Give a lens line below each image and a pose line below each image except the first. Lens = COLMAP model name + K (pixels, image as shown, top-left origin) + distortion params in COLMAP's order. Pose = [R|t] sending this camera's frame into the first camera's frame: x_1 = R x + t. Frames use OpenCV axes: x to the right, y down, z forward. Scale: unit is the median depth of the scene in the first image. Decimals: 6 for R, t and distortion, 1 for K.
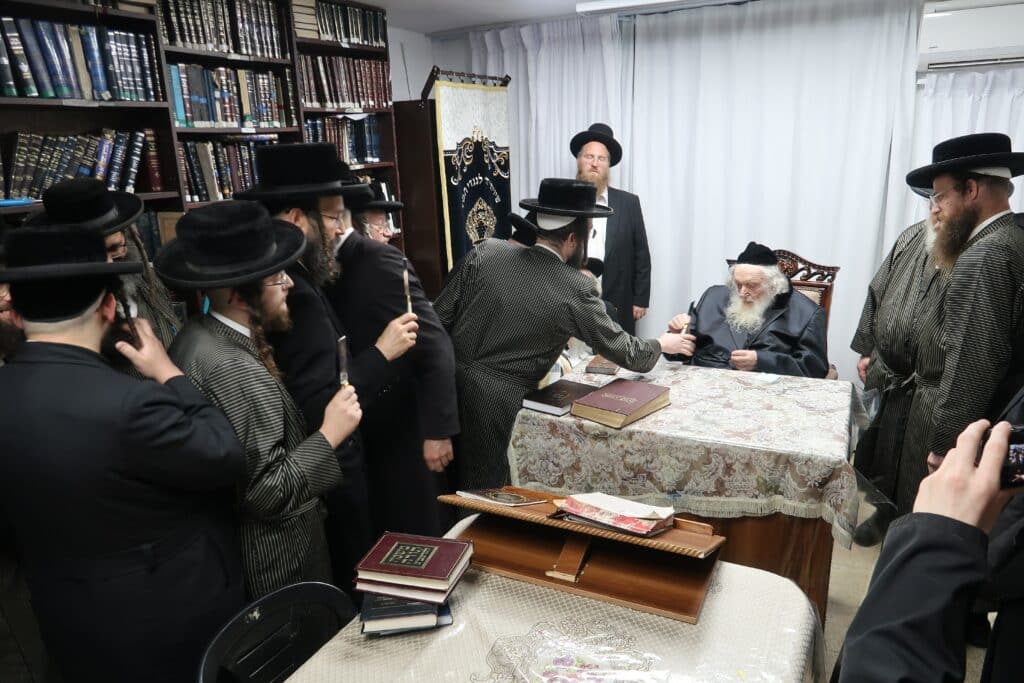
lens RADIAL K [[708.6, 0, 509.2], [0, 708.6, 347.5], [0, 0, 1]] dist [-0.037504, 0.011871]
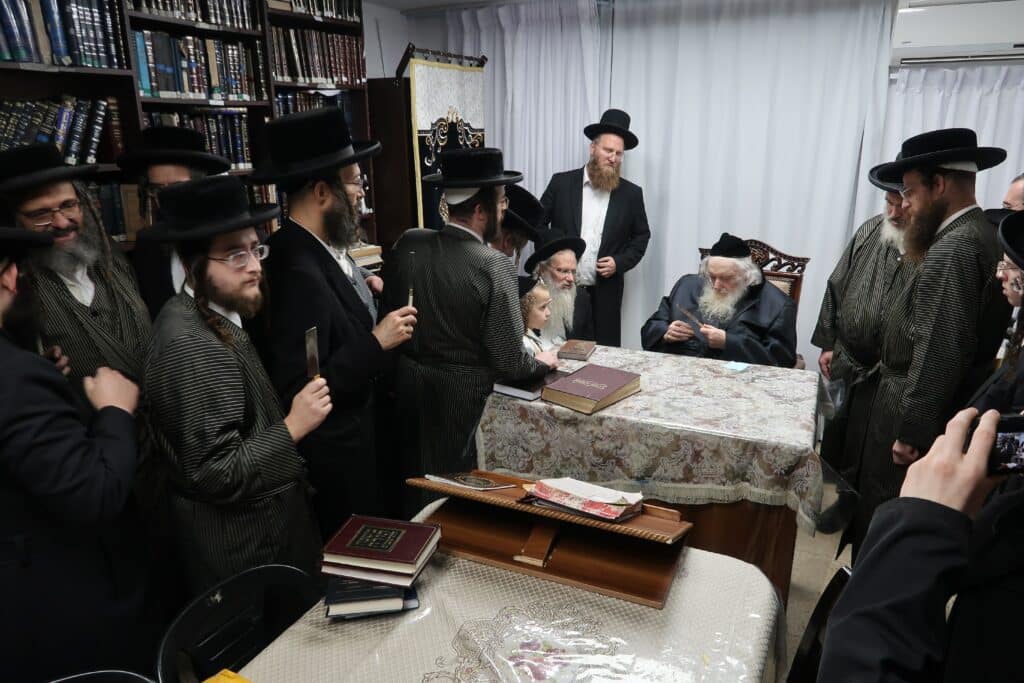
lens RADIAL K [[708.6, 0, 510.9], [0, 708.6, 348.0], [0, 0, 1]] dist [-0.037504, 0.011871]
pose [[0.998854, 0.018698, 0.044063, -0.001063], [-0.019642, 0.999585, 0.021093, 0.001924], [-0.043651, -0.021934, 0.998806, 0.006830]]
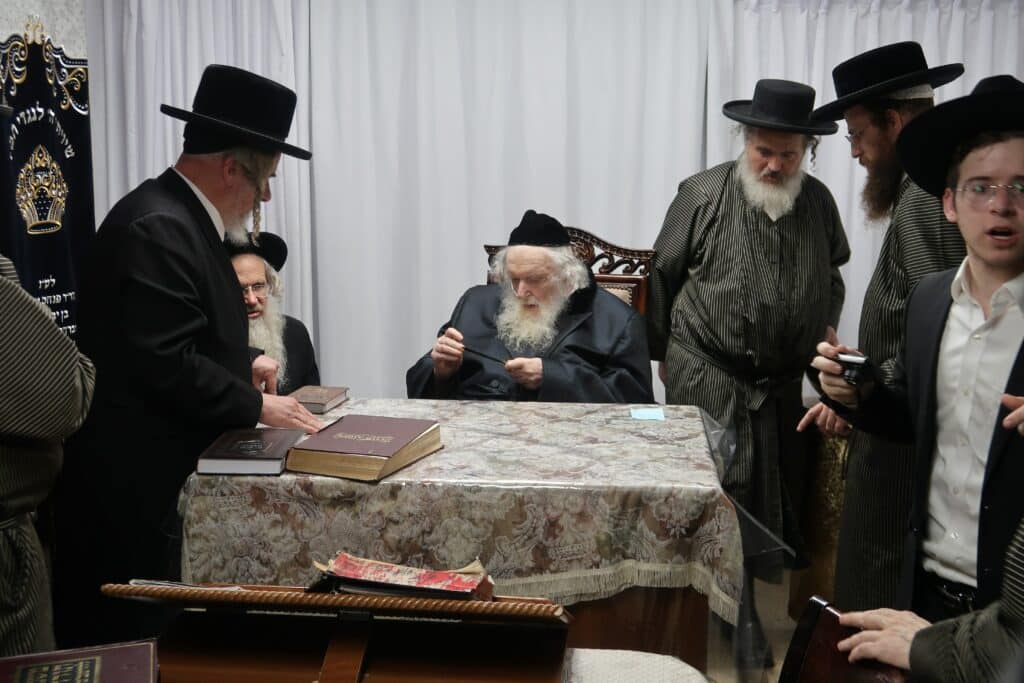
lens RADIAL K [[1314.8, 0, 513.1], [0, 1314.8, 322.3], [0, 0, 1]] dist [0.041833, 0.000000]
pose [[0.929012, -0.019406, 0.369541, -0.124947], [0.065473, 0.991489, -0.112531, 0.094651], [-0.364212, 0.128738, 0.922375, -0.086462]]
